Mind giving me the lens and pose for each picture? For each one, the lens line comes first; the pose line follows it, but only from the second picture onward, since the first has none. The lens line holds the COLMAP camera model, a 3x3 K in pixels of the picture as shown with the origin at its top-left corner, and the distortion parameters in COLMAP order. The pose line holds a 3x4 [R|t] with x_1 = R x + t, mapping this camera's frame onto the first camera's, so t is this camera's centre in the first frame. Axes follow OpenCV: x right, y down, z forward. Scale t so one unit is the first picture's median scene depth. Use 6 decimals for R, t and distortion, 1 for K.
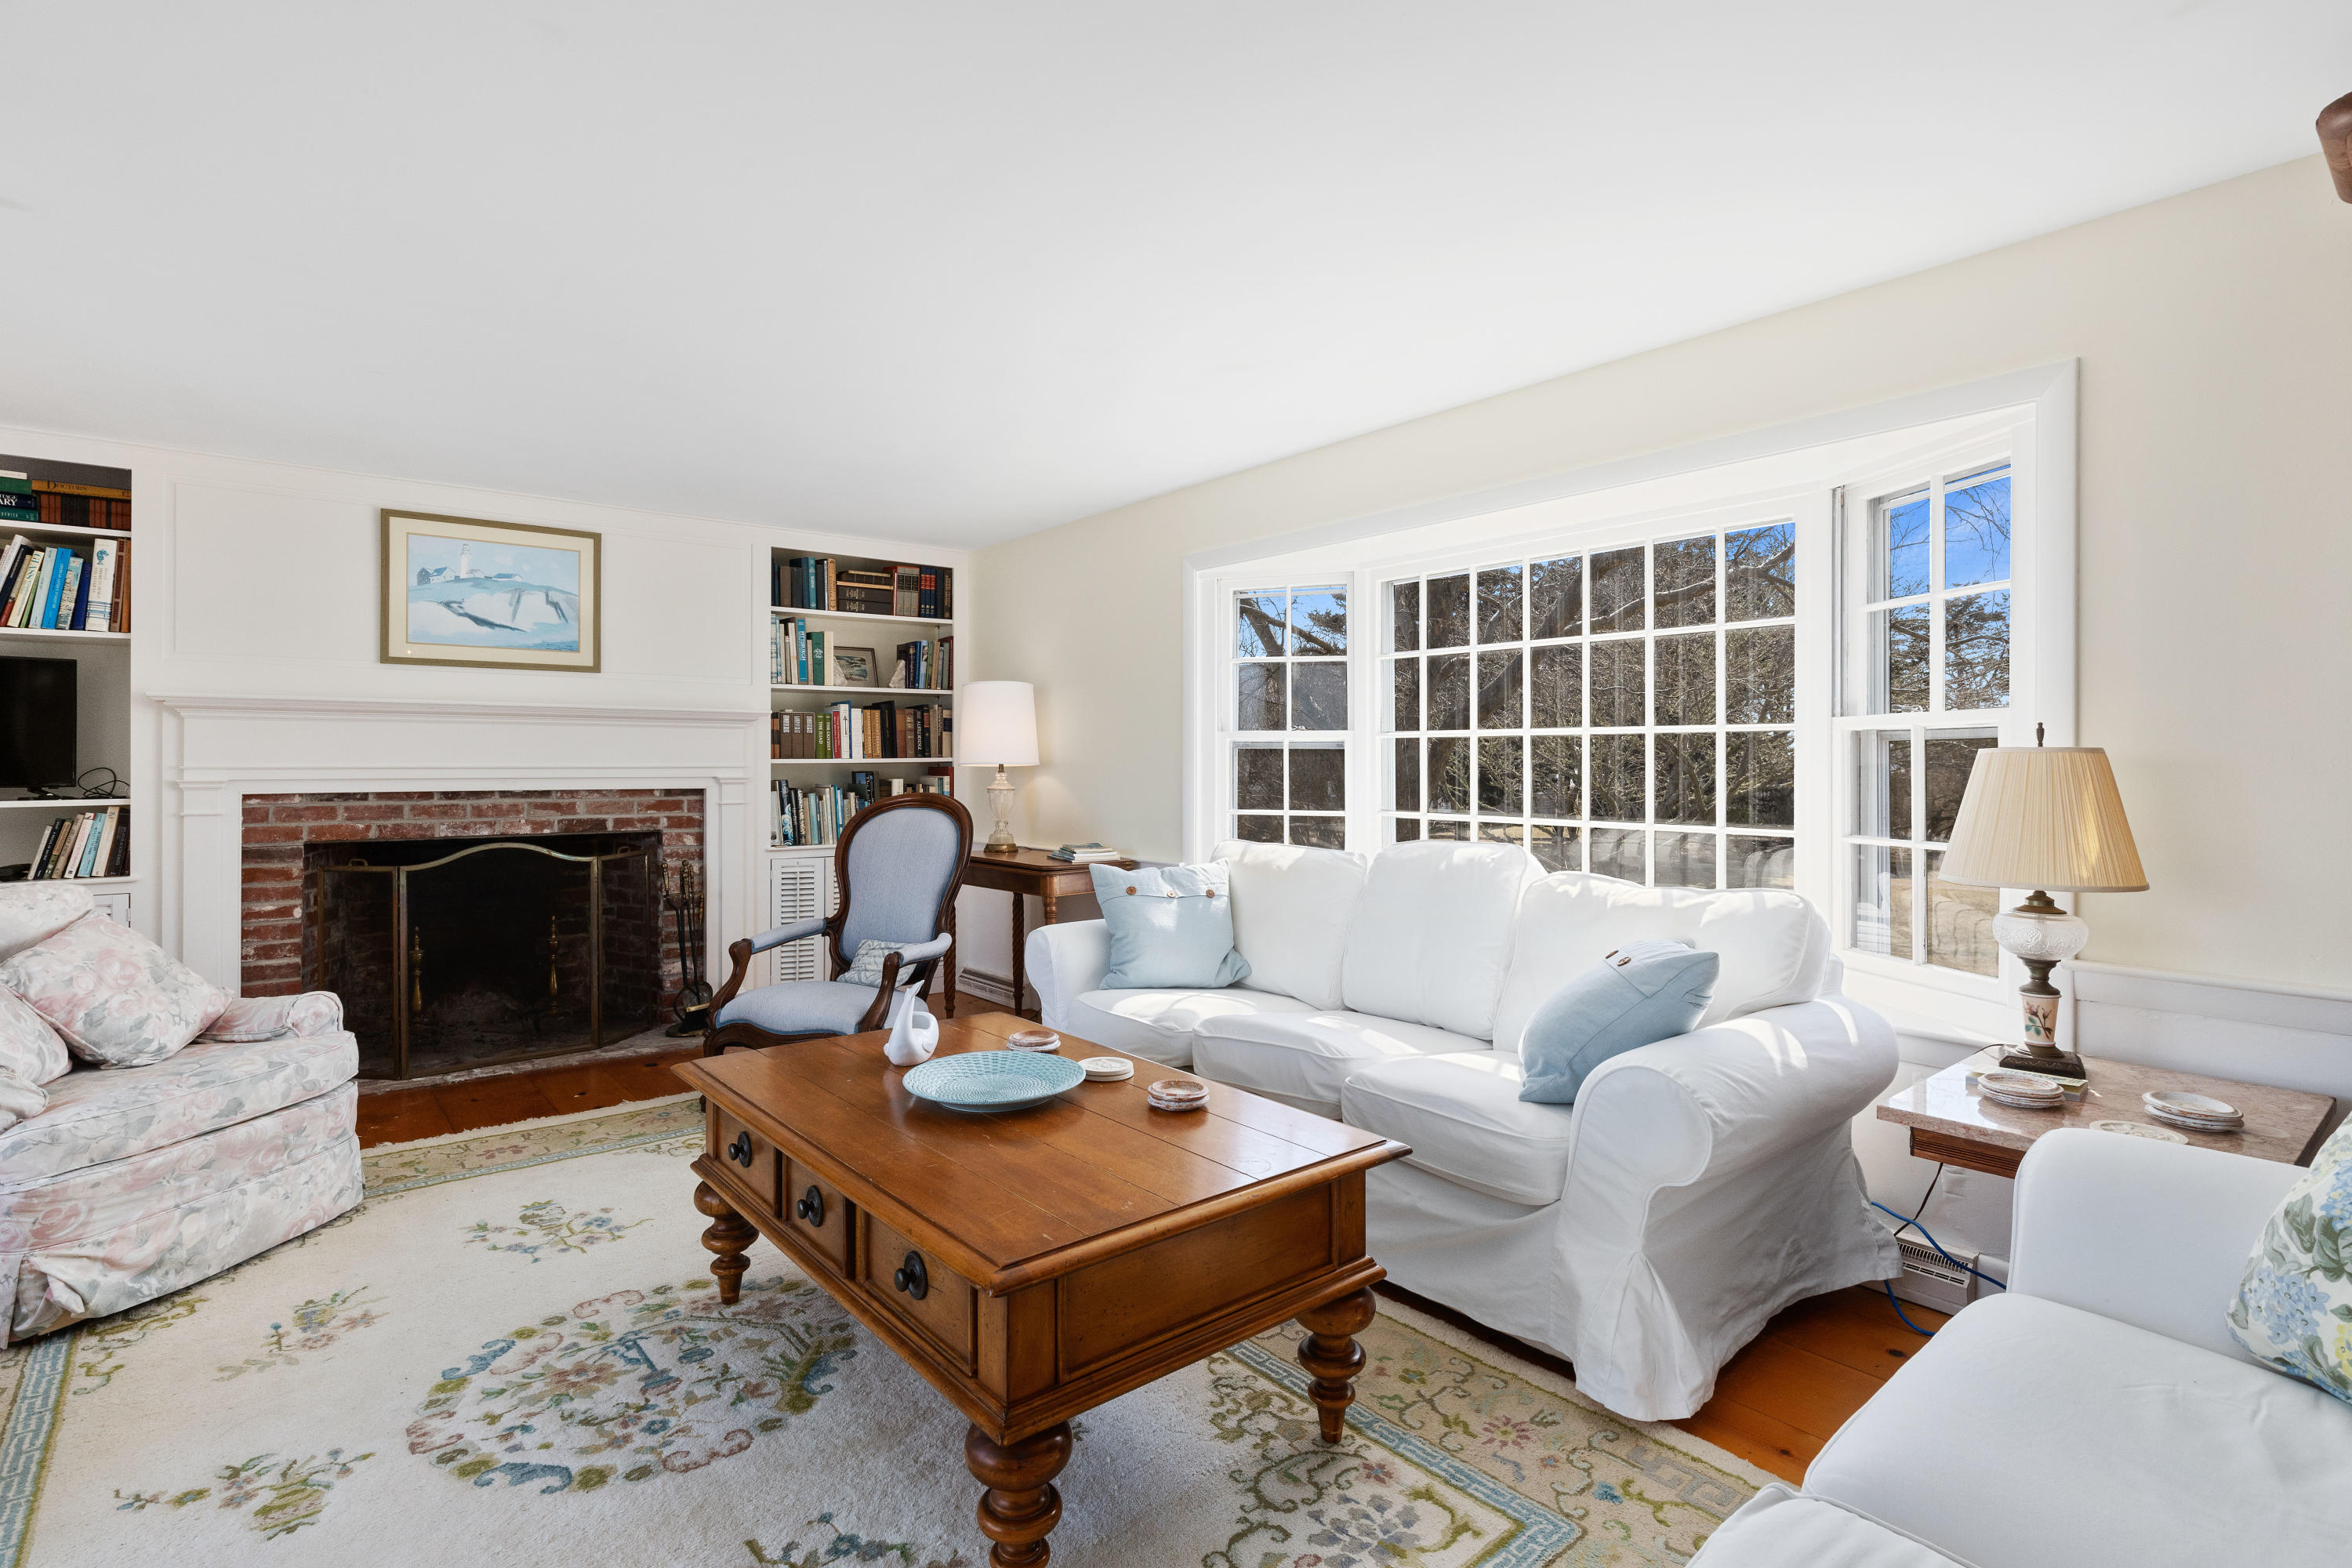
lens RADIAL K [[1138.4, 0, 1188.1], [0, 1138.4, 748.4], [0, 0, 1]] dist [0.000553, 0.000263]
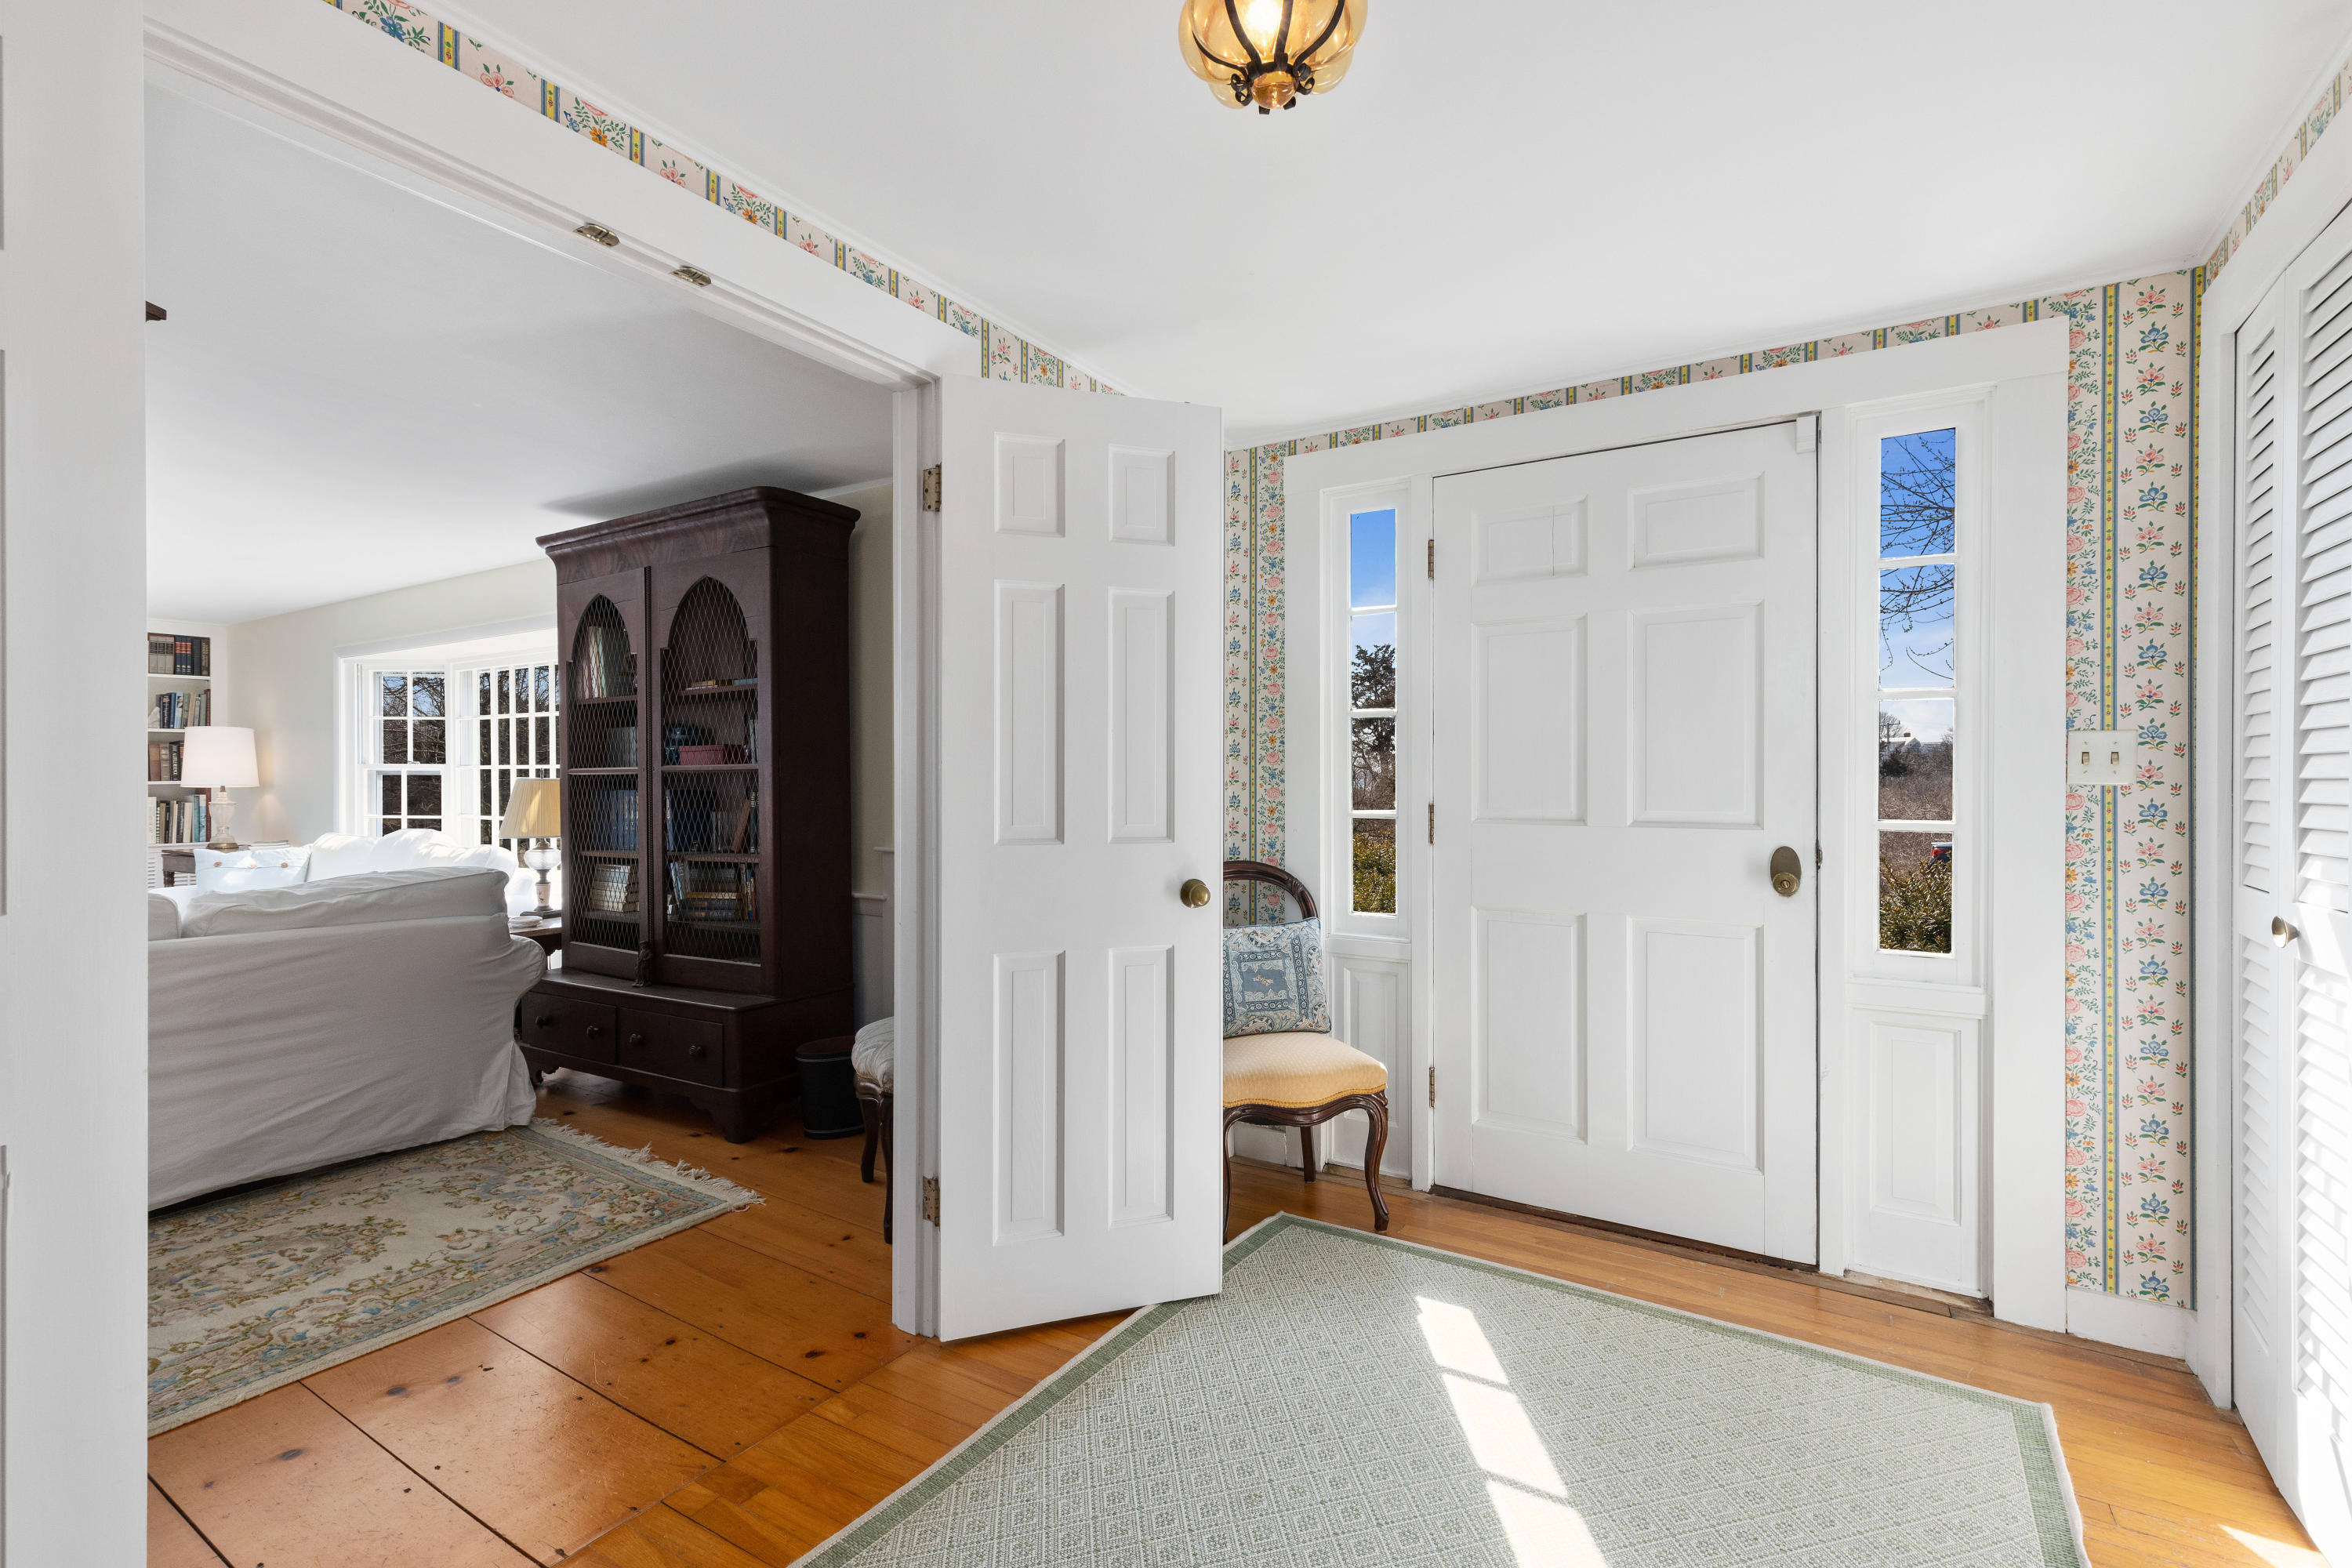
lens RADIAL K [[1089.2, 0, 1176.0], [0, 1089.2, 784.0], [0, 0, 1]] dist [-0.000373, -0.000193]
pose [[0.952390, 0.001622, 0.304878, 0.624479], [-0.005157, 0.999928, 0.010790, -0.009917], [-0.304839, -0.011849, 0.952330, -0.720371]]
